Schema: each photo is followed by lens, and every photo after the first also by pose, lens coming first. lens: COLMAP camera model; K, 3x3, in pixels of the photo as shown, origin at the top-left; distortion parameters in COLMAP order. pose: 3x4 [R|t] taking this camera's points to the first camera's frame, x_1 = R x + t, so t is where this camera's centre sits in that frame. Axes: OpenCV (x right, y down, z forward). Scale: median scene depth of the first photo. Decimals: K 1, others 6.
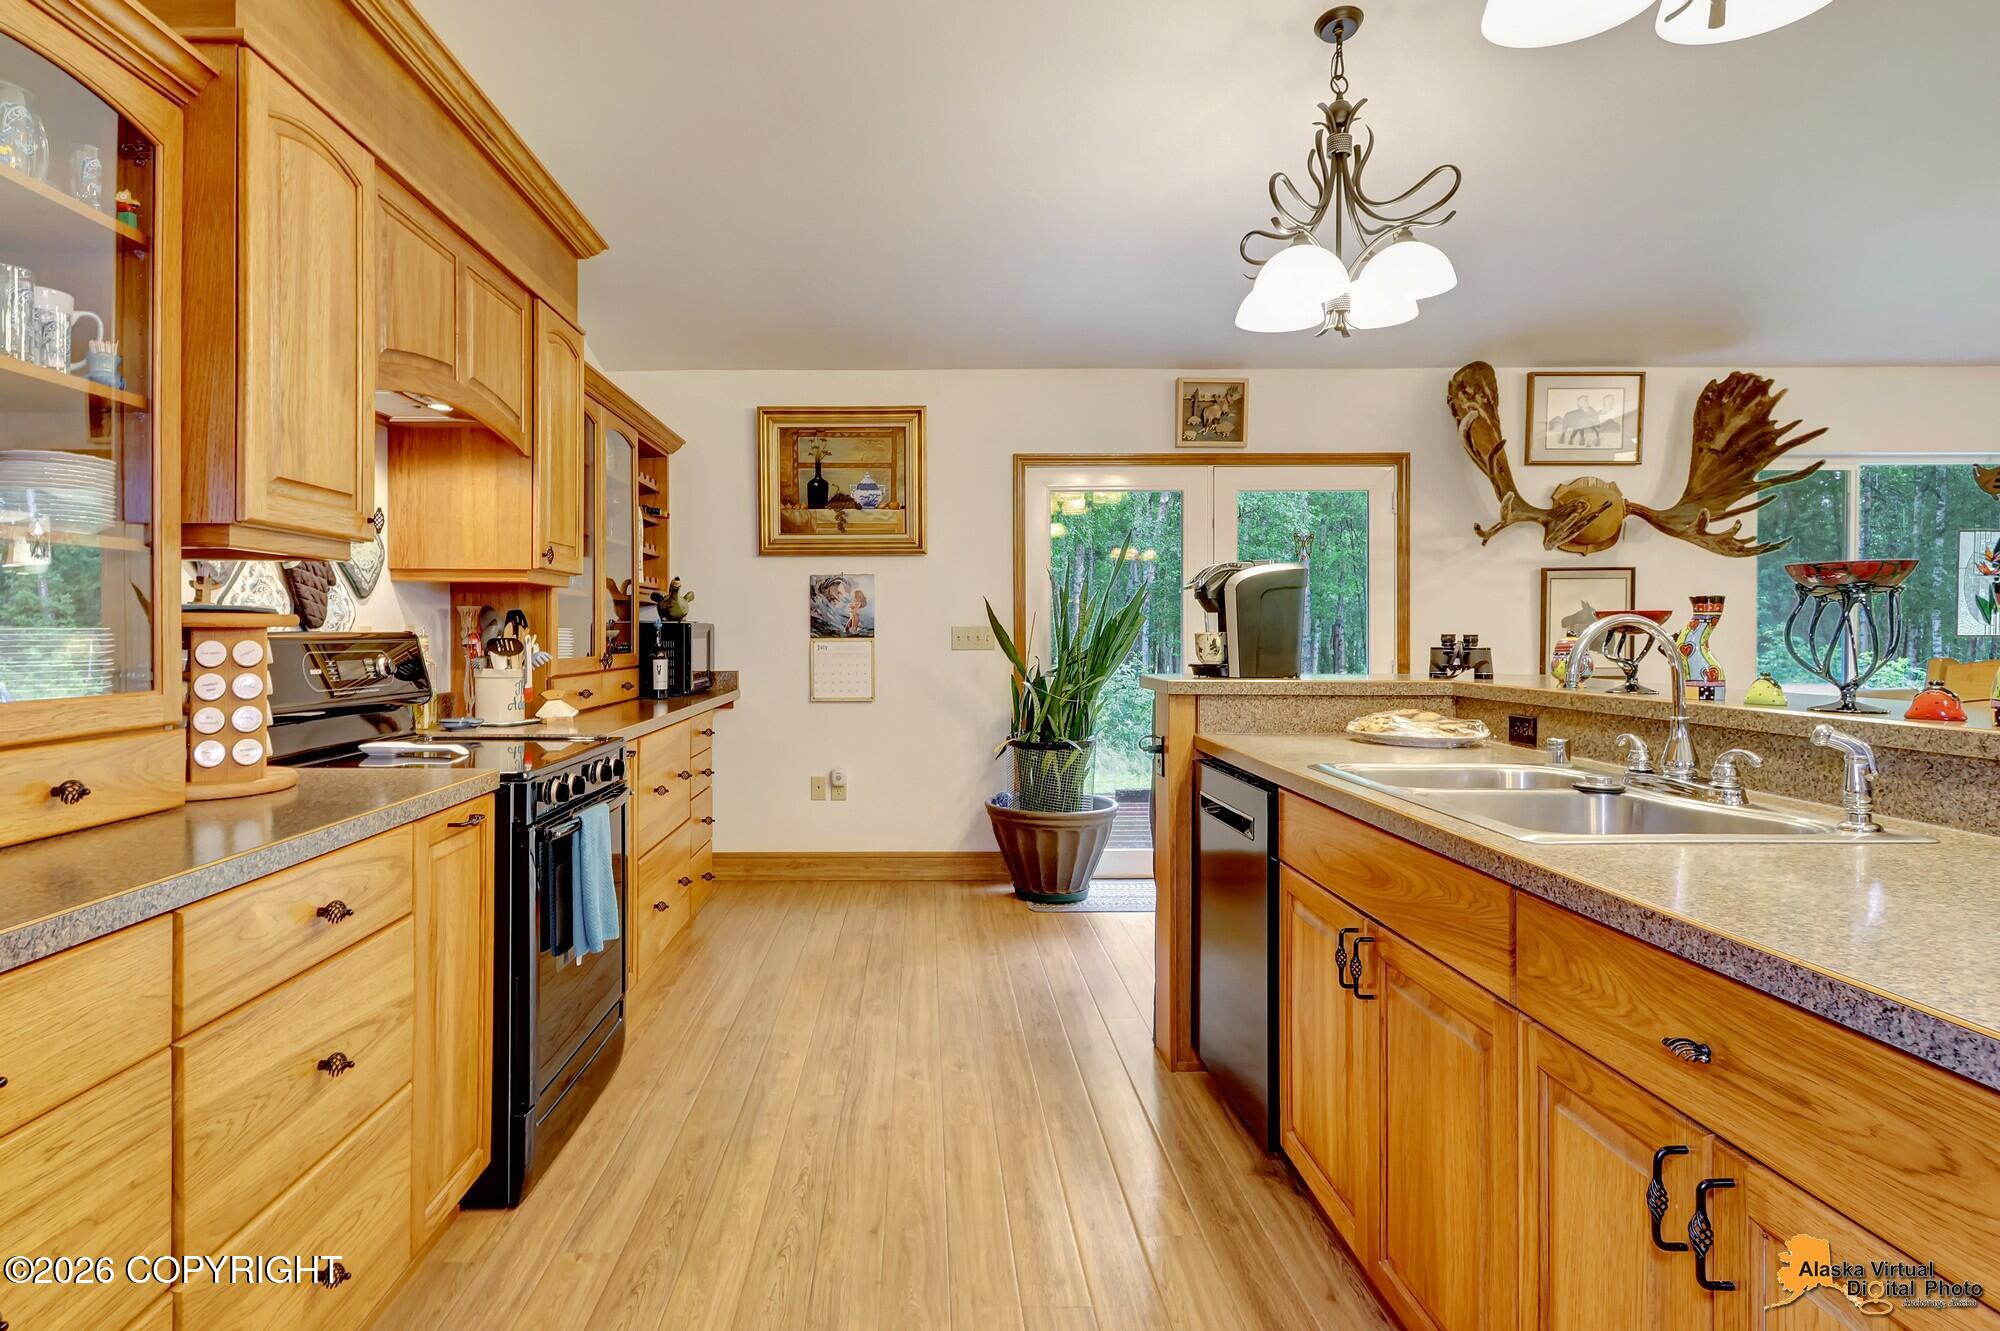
lens RADIAL K [[1094.4, 0, 939.4], [0, 1094.4, 629.7], [0, 0, 1]] dist [0.002692, 0.000045]
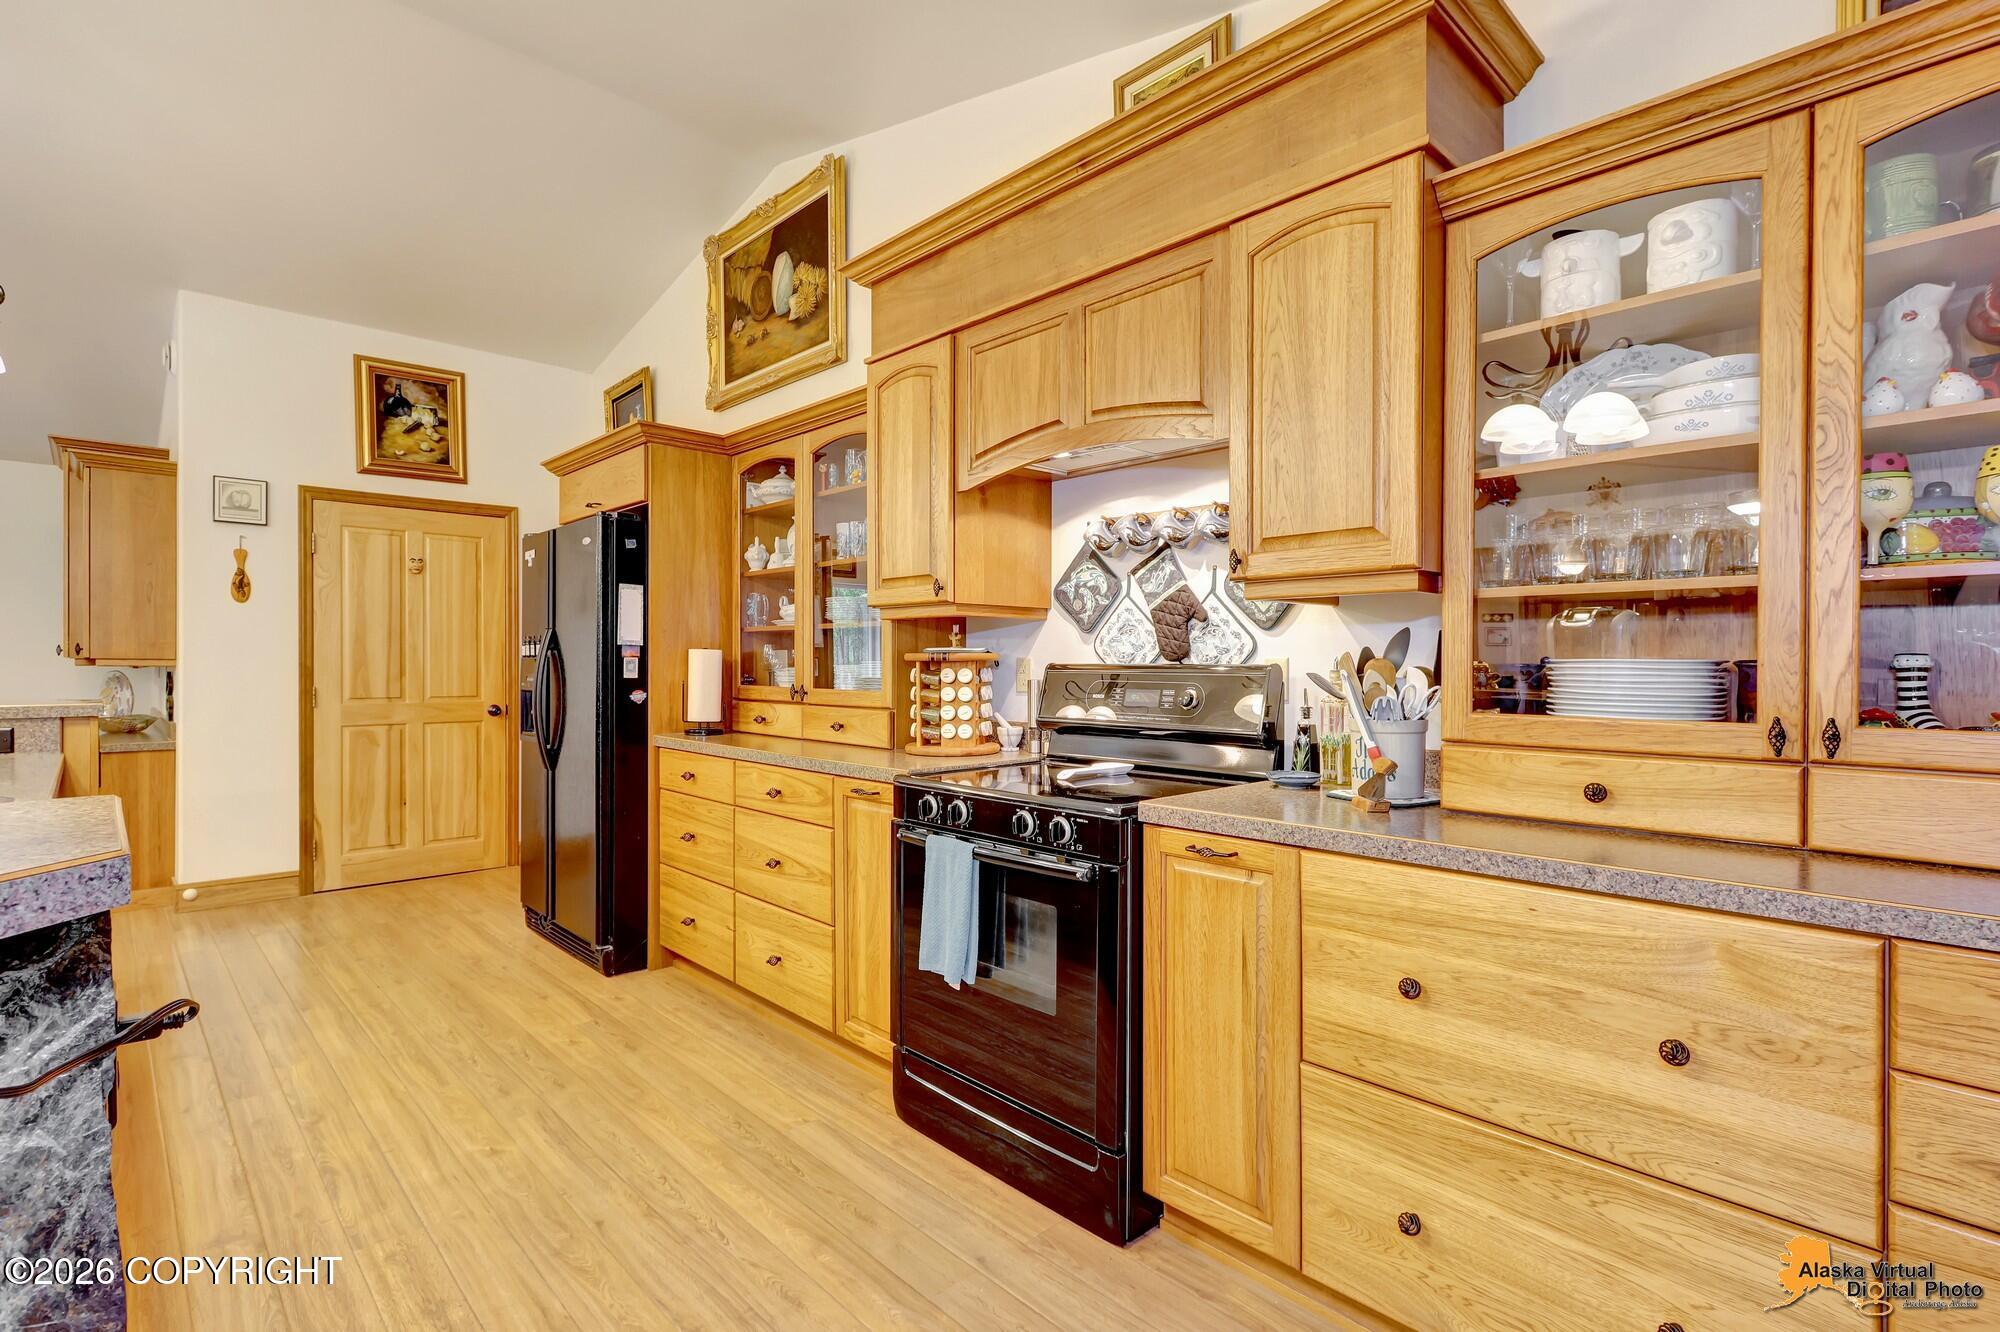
lens RADIAL K [[951.8, 0, 1000.0], [0, 951.8, 666.0], [0, 0, 1]] dist [0.005974, -0.000551]
pose [[-0.738937, 0.001796, -0.673772, 0.117958], [-0.000125, 0.999996, 0.002803, 0.000644], [0.673774, 0.002155, -0.738934, 0.825888]]
